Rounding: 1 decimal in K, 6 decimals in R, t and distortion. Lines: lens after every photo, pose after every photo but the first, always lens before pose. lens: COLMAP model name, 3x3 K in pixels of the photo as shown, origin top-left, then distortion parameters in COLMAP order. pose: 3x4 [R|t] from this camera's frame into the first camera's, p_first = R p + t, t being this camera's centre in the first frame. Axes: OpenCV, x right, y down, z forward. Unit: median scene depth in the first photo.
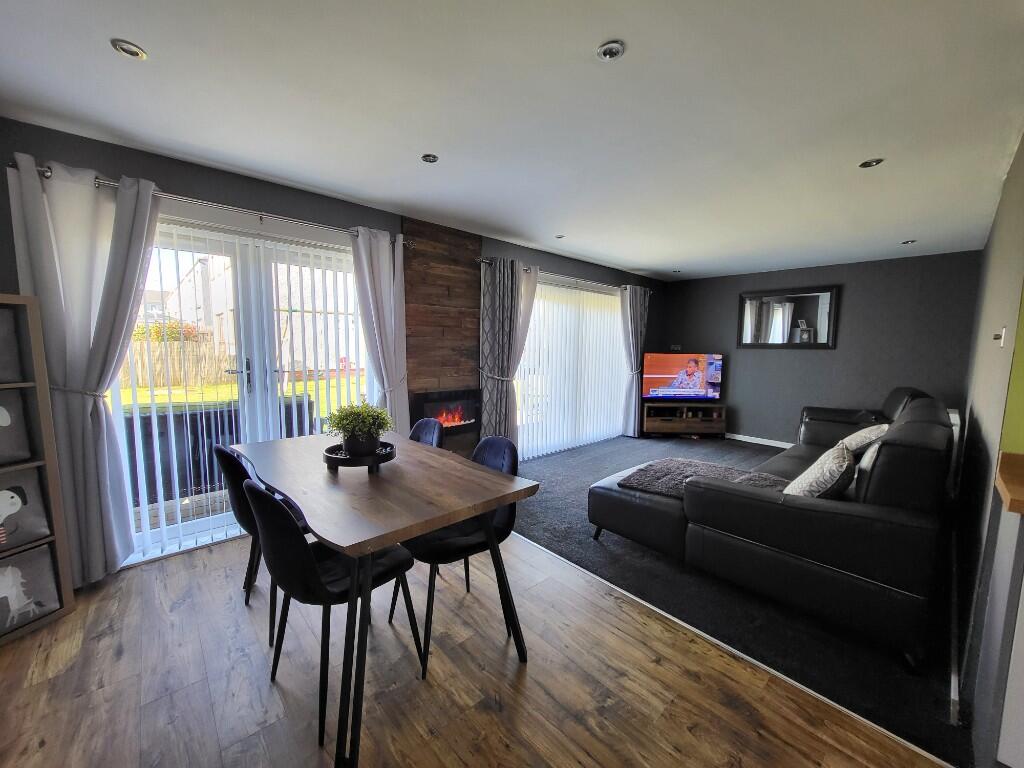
lens RADIAL K [[399.7, 0, 514.0], [0, 399.7, 386.9], [0, 0, 1]] dist [0.000396, -0.000064]
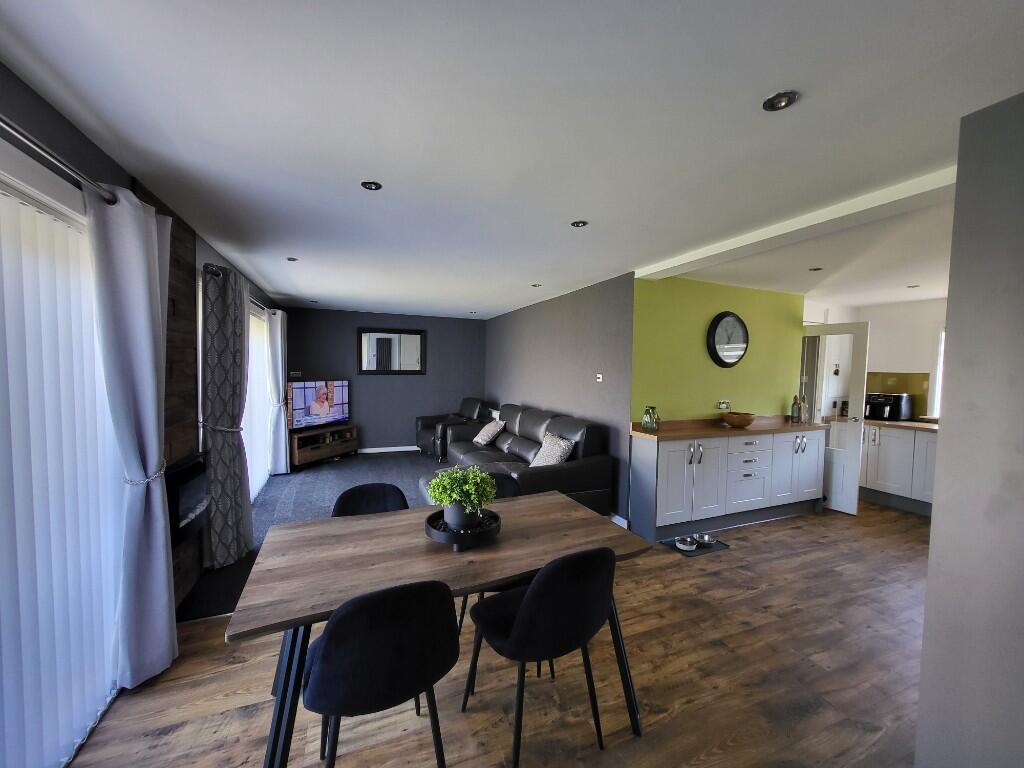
lens RADIAL K [[403.1, 0, 515.2], [0, 403.1, 386.5], [0, 0, 1]] dist [0.000124, -0.000183]
pose [[0.354847, -0.053450, 0.933395, -0.588449], [0.087888, 0.995850, 0.023614, -0.079202], [-0.930784, 0.073655, 0.358072, 0.263741]]
